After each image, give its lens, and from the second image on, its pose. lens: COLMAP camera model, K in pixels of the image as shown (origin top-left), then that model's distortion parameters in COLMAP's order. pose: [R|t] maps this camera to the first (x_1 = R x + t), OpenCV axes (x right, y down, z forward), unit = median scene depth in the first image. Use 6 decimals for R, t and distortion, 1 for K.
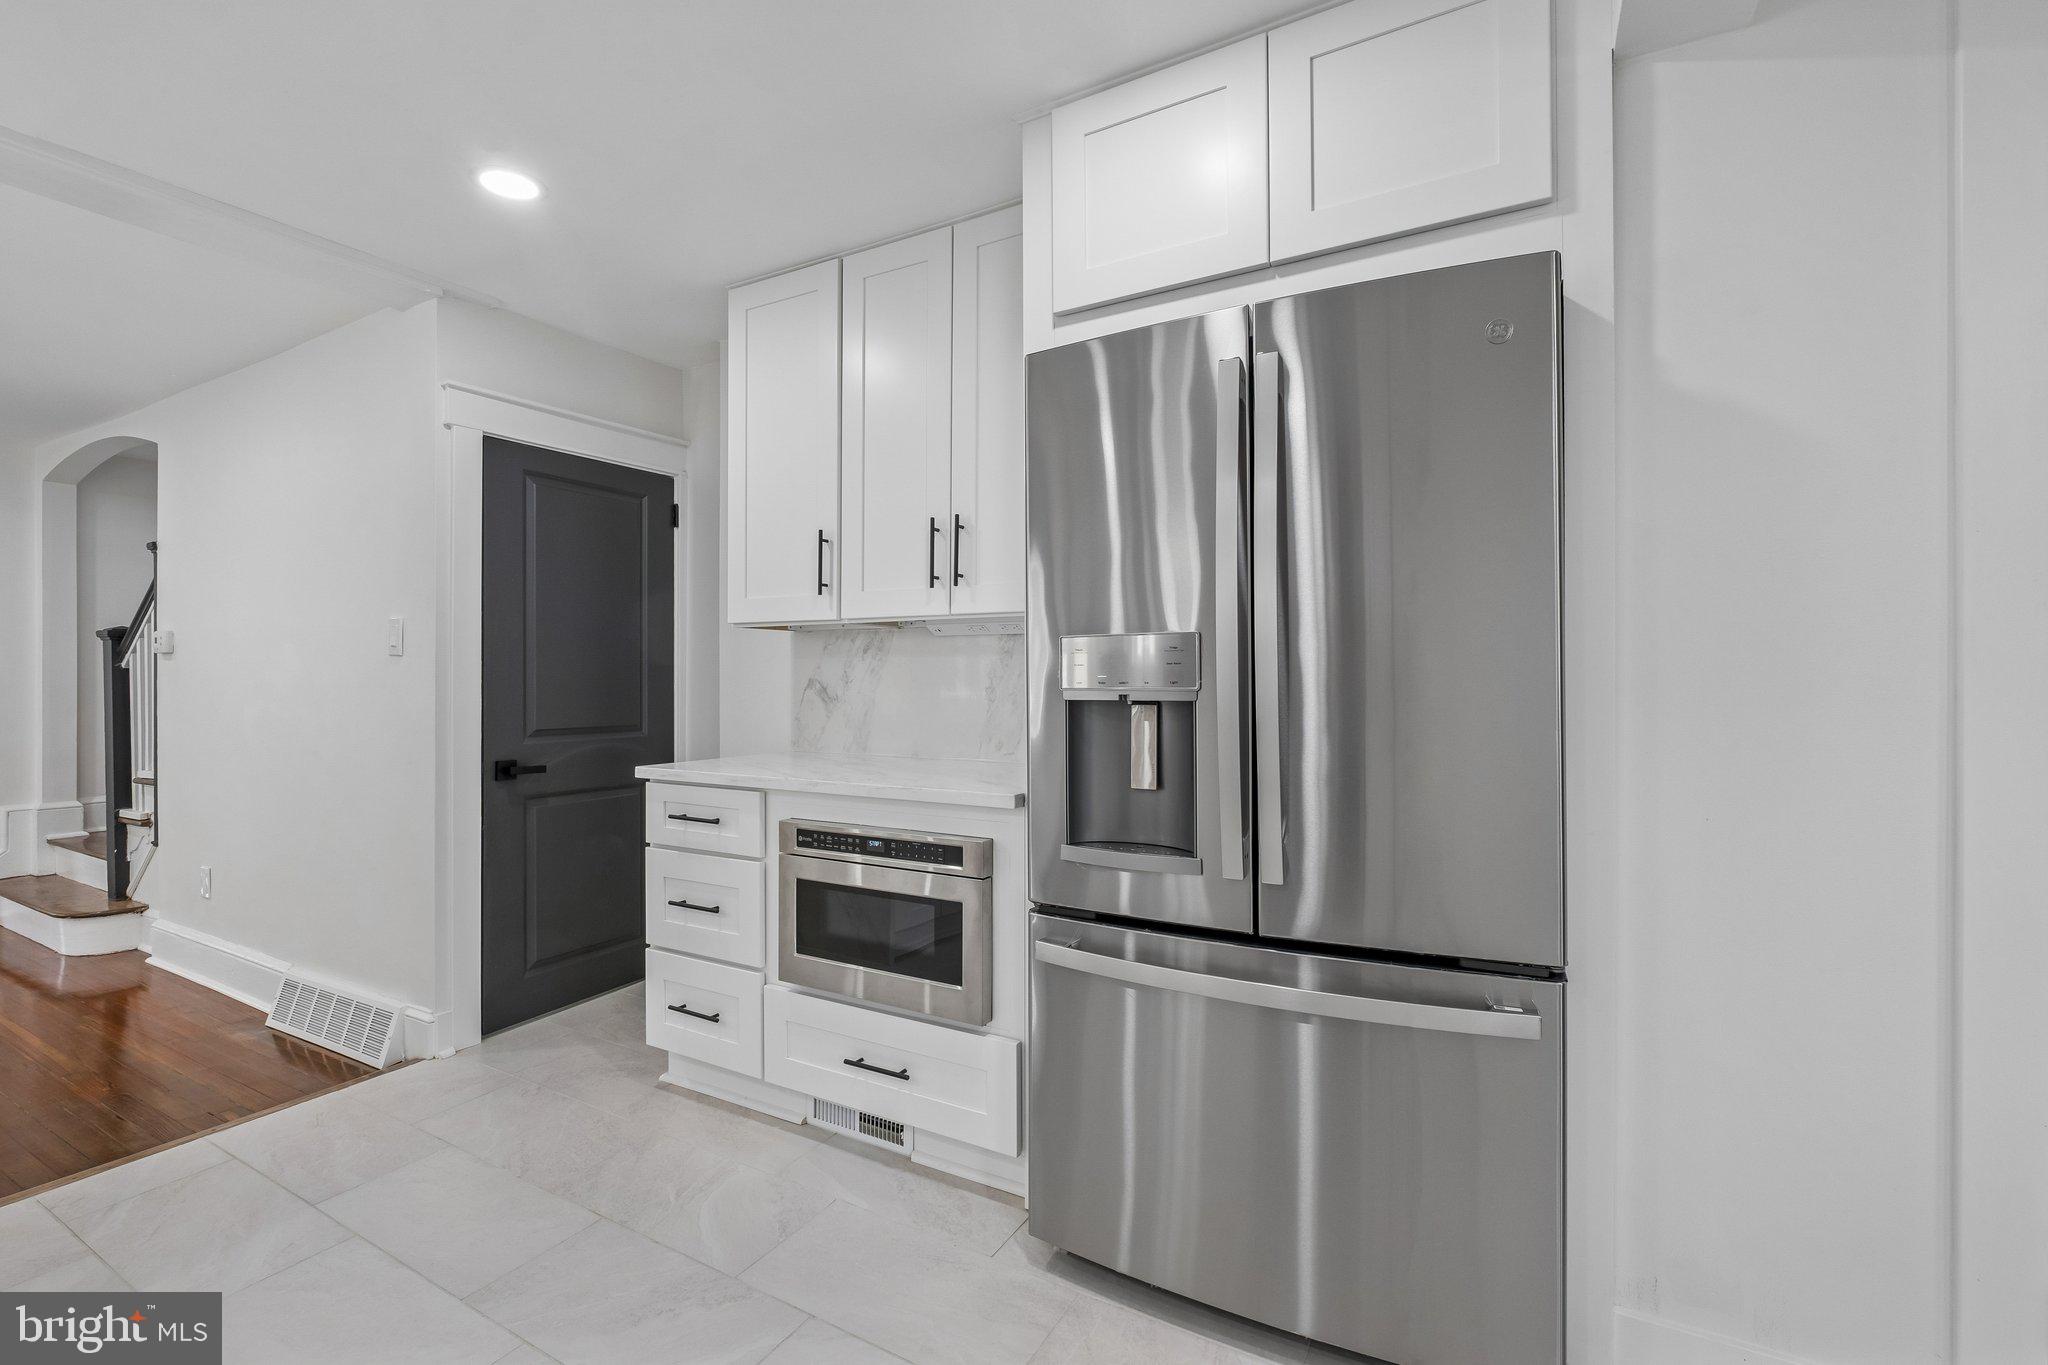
lens RADIAL K [[899.9, 0, 1010.3], [0, 899.9, 679.3], [0, 0, 1]] dist [-0.003795, -0.000295]
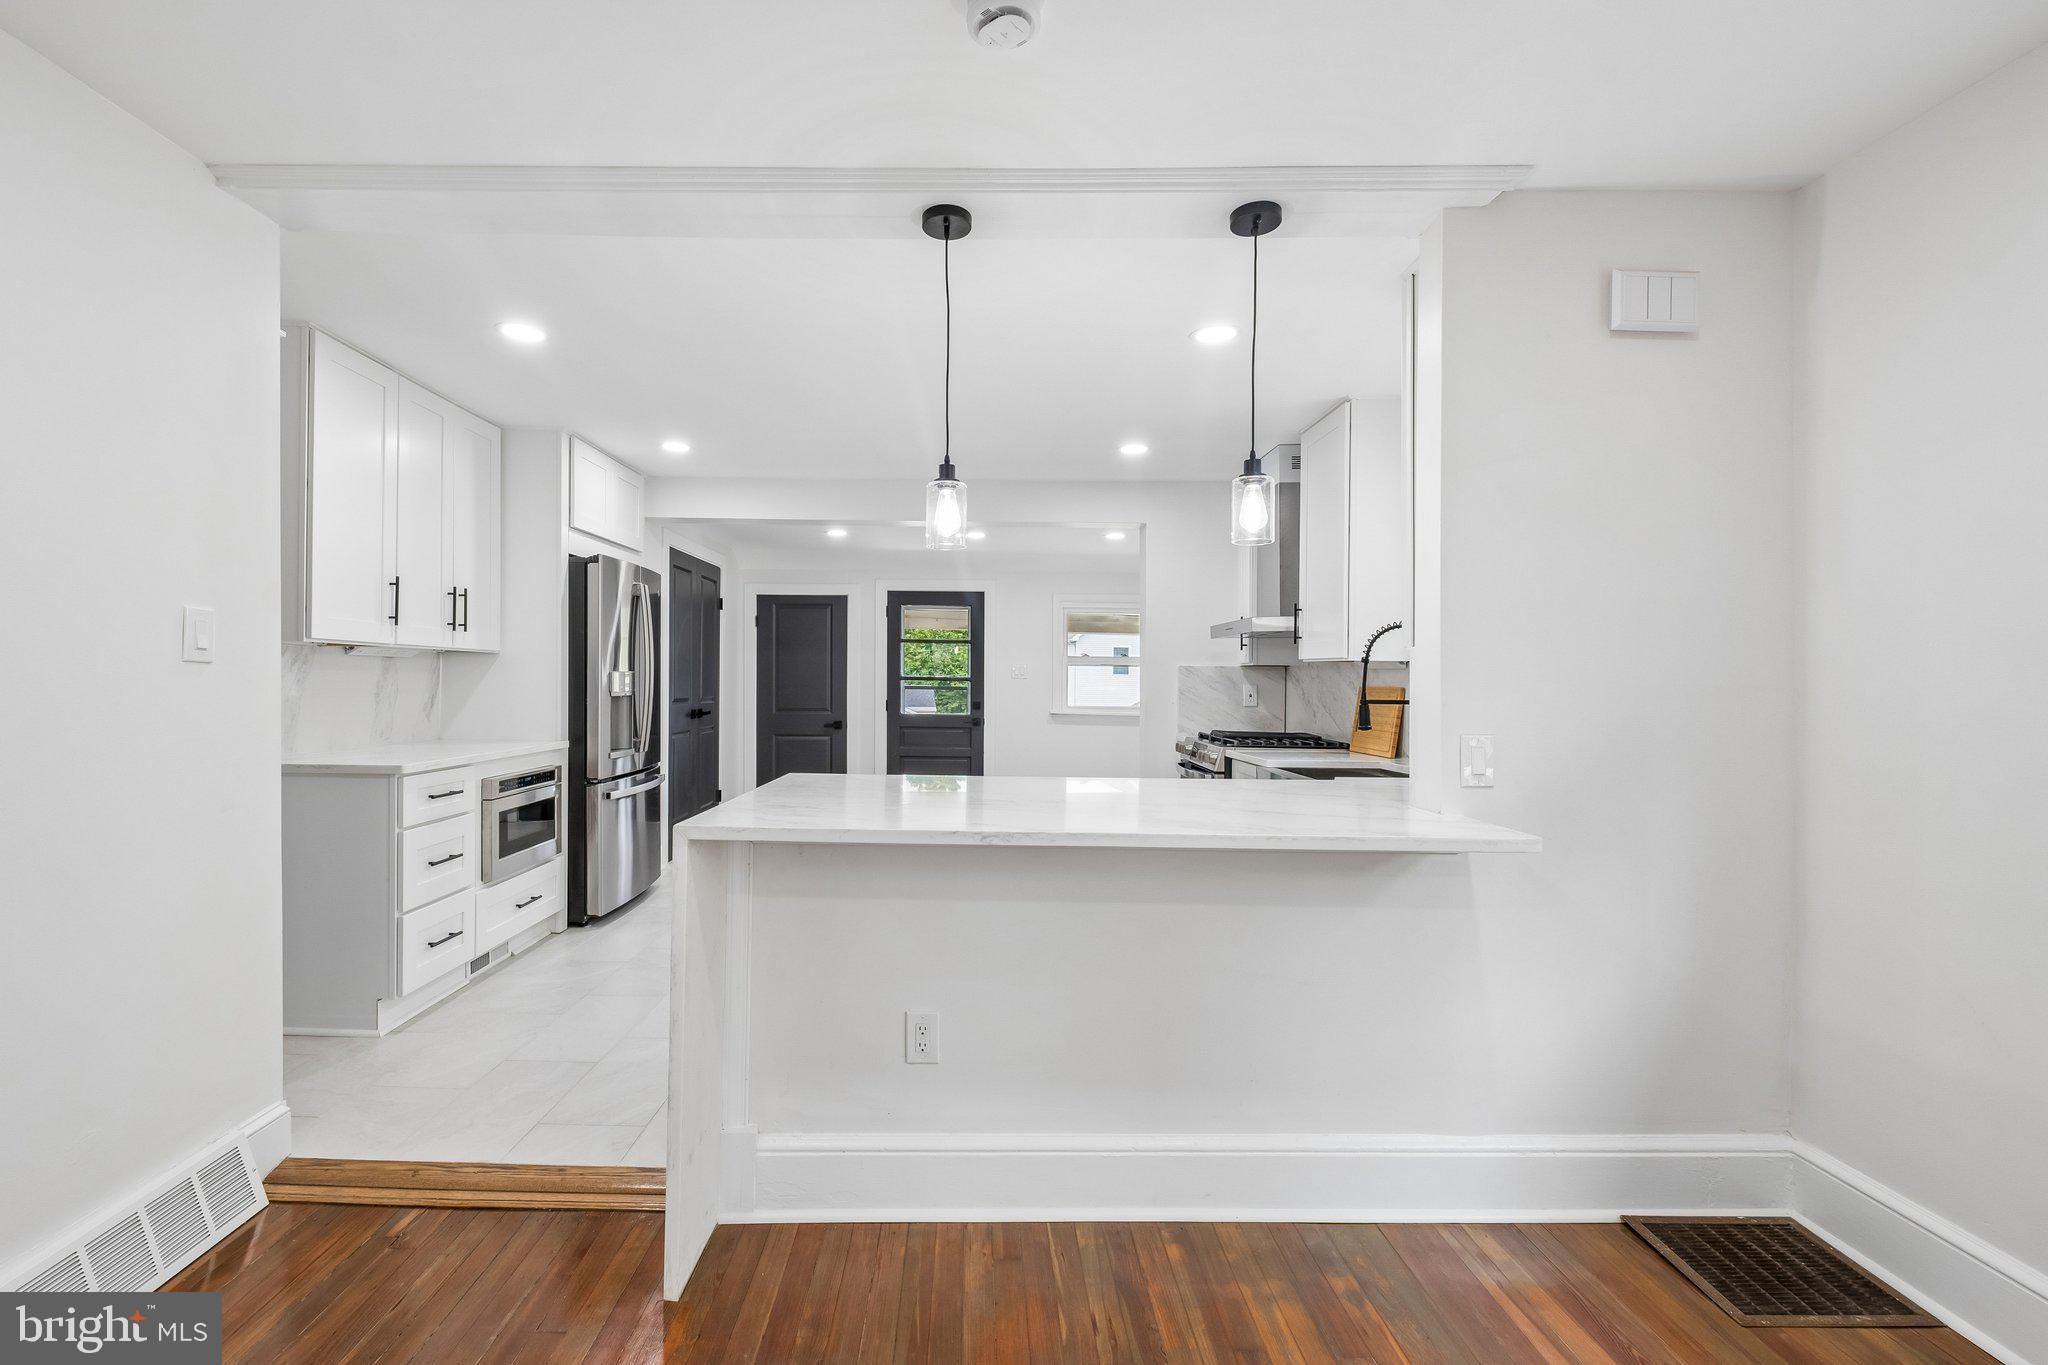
lens RADIAL K [[899.9, 0, 947.7], [0, 899.9, 700.9], [0, 0, 1]] dist [-0.003795, -0.000295]
pose [[-0.473641, -0.025532, 0.880348, -1.946750], [-0.008985, 0.999668, 0.024158, -0.024402], [-0.880672, 0.003532, -0.473713, 1.008721]]
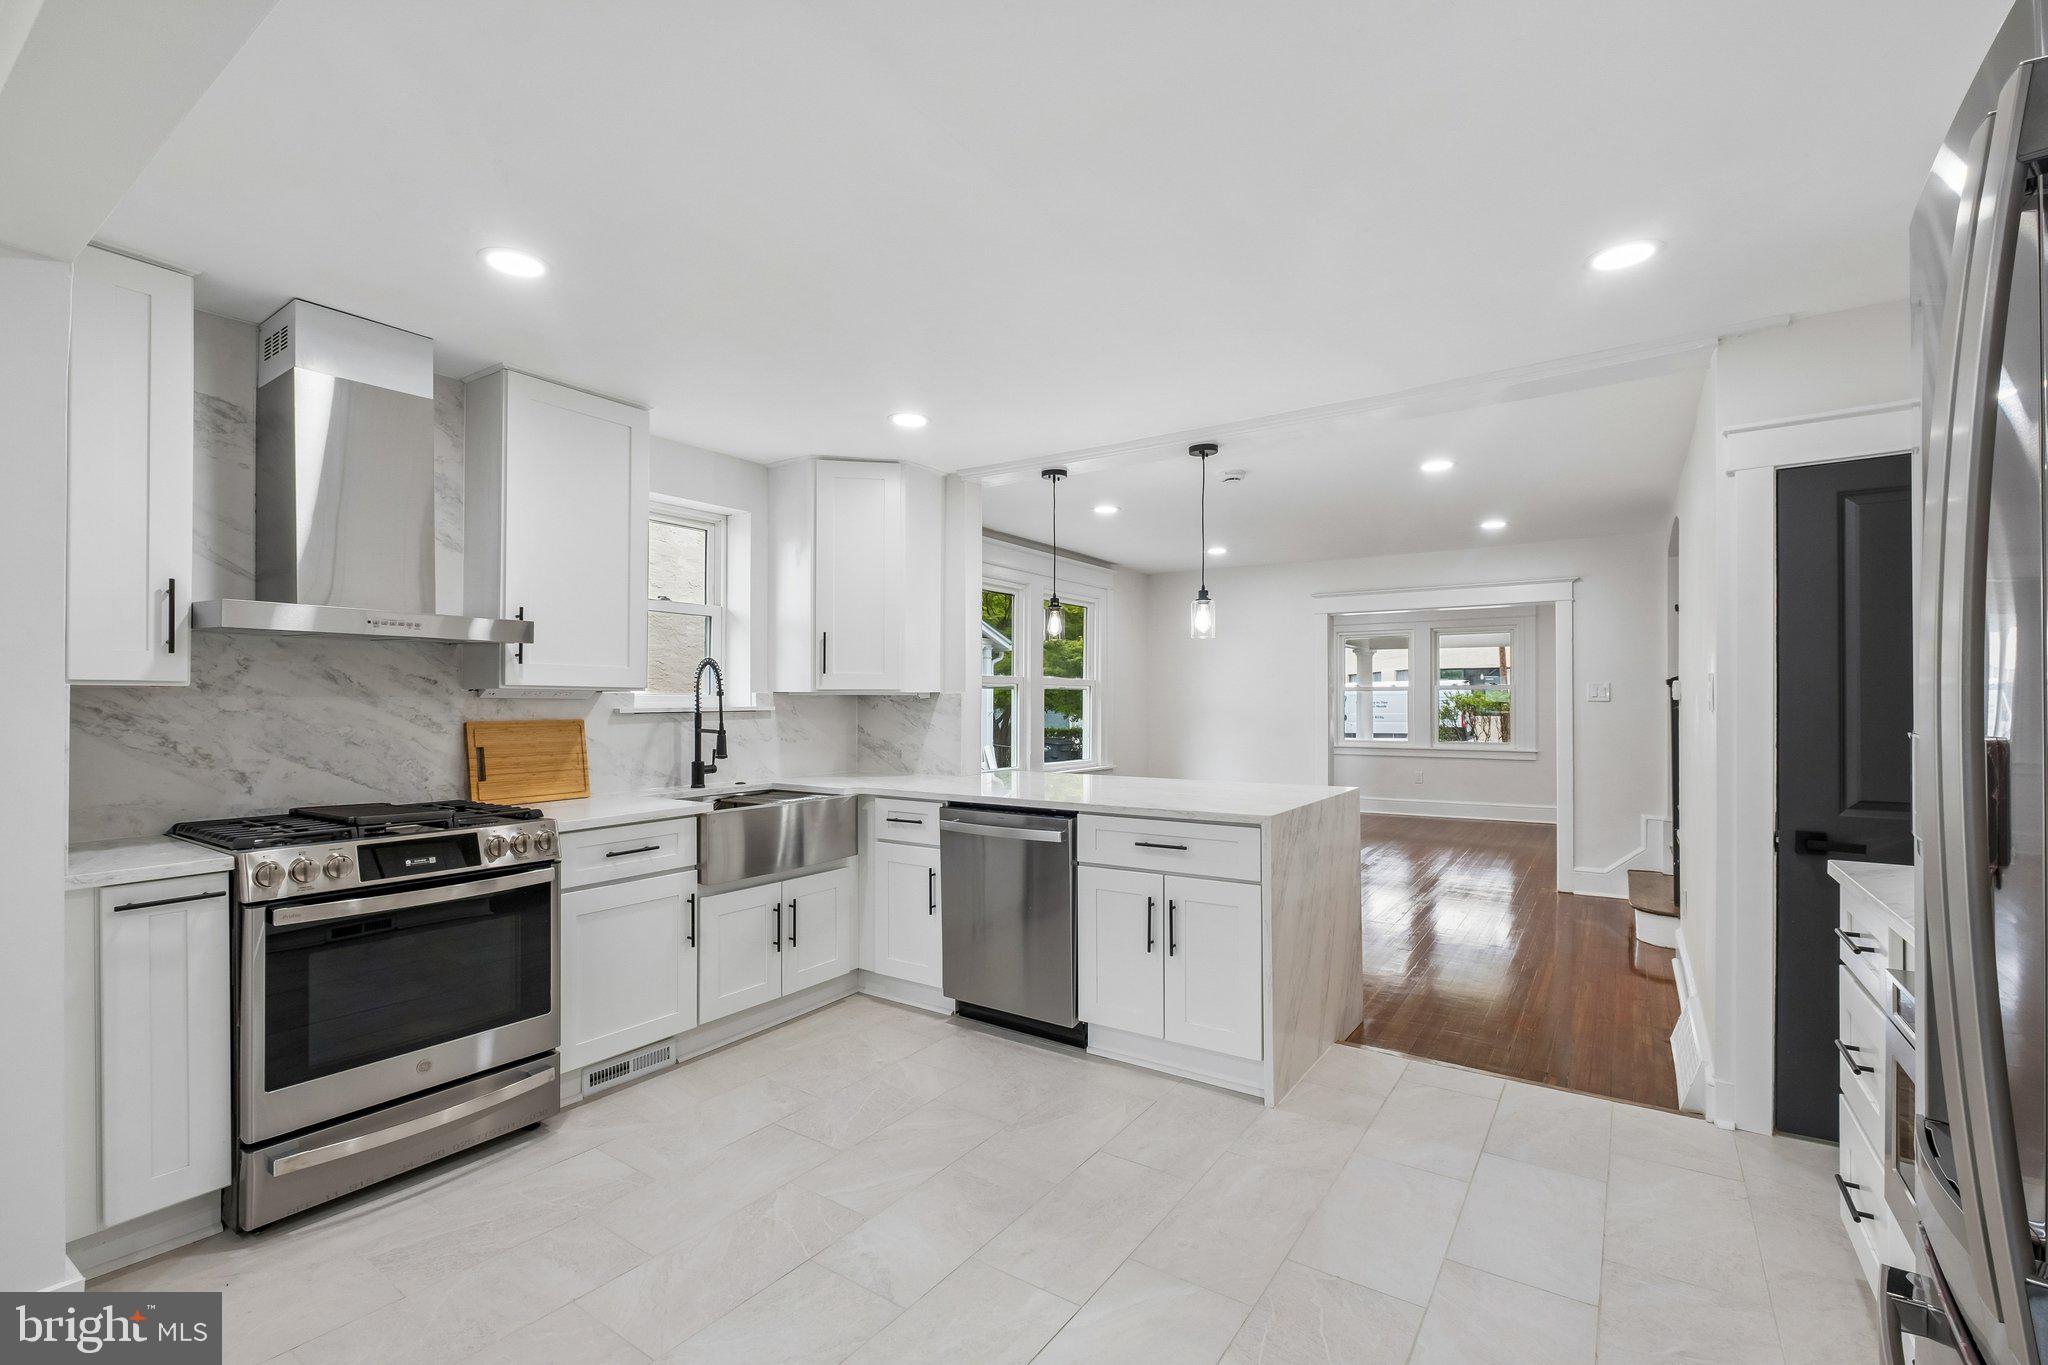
lens RADIAL K [[899.9, 0, 1016.5], [0, 899.9, 696.2], [0, 0, 1]] dist [-0.003795, -0.000295]
pose [[-0.078654, -0.004264, -0.996893, 0.470922], [0.000520, 0.999991, -0.004319, -0.048563], [0.996902, -0.000858, -0.078651, 0.372393]]
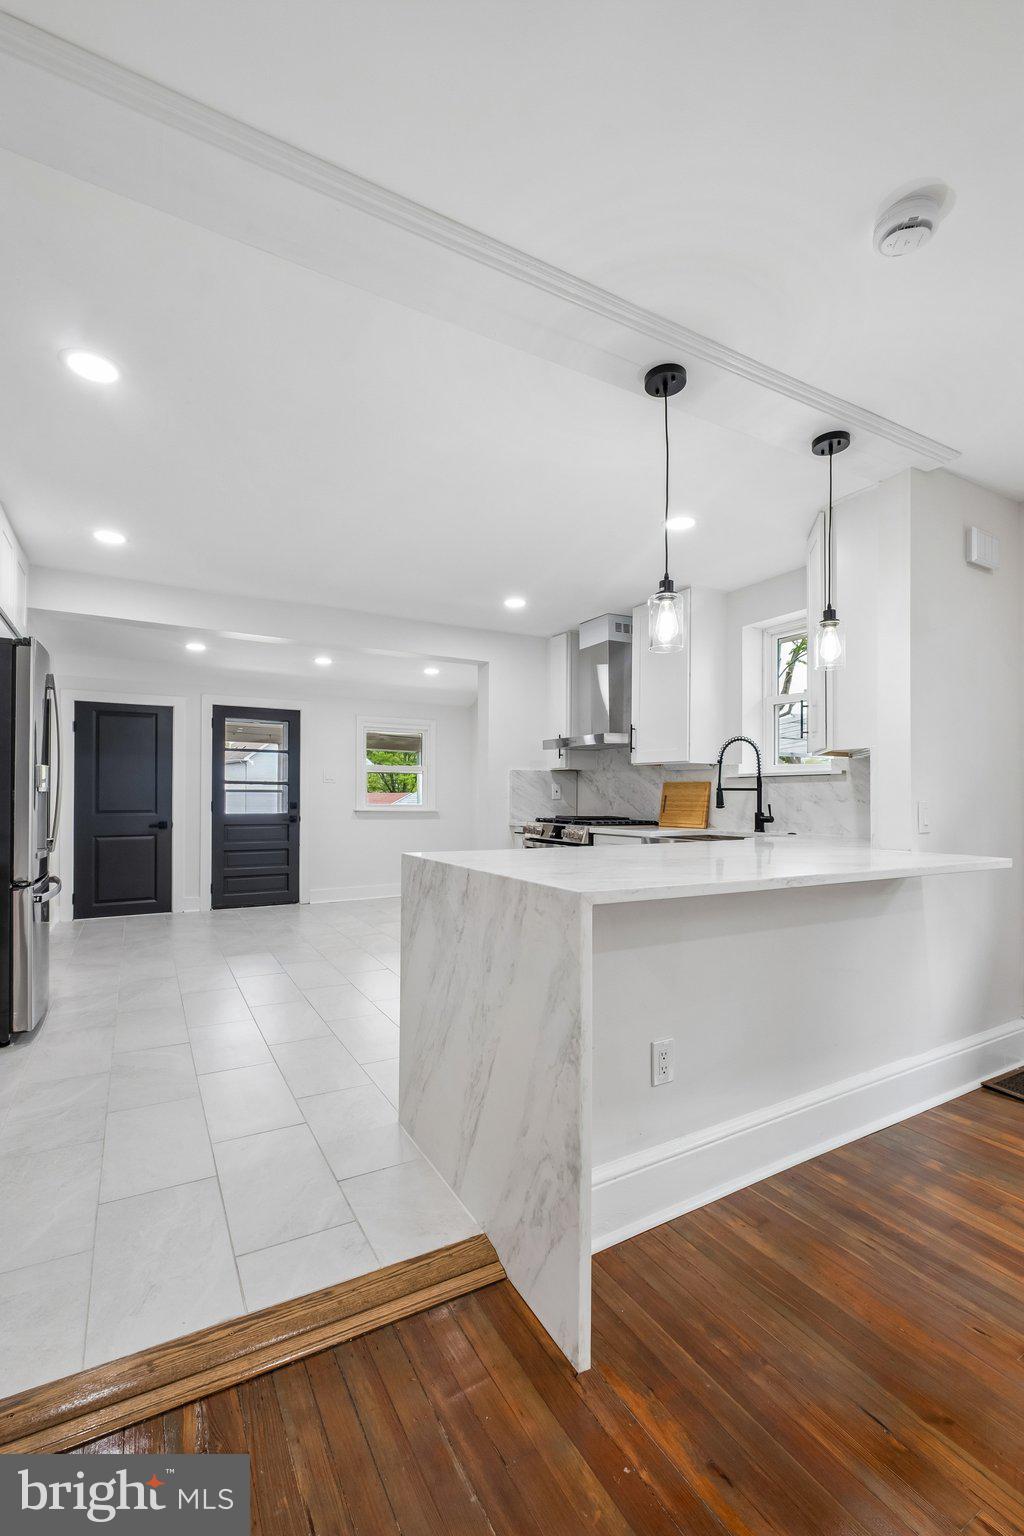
lens RADIAL K [[674.9, 0, 498.3], [0, 674.9, 798.1], [0, 0, 1]] dist [-0.003795, -0.000295]
pose [[-0.852296, -0.006471, 0.523020, -1.396326], [-0.004463, 0.999977, 0.005099, 0.020282], [-0.523041, 0.002012, -0.852305, 1.386827]]
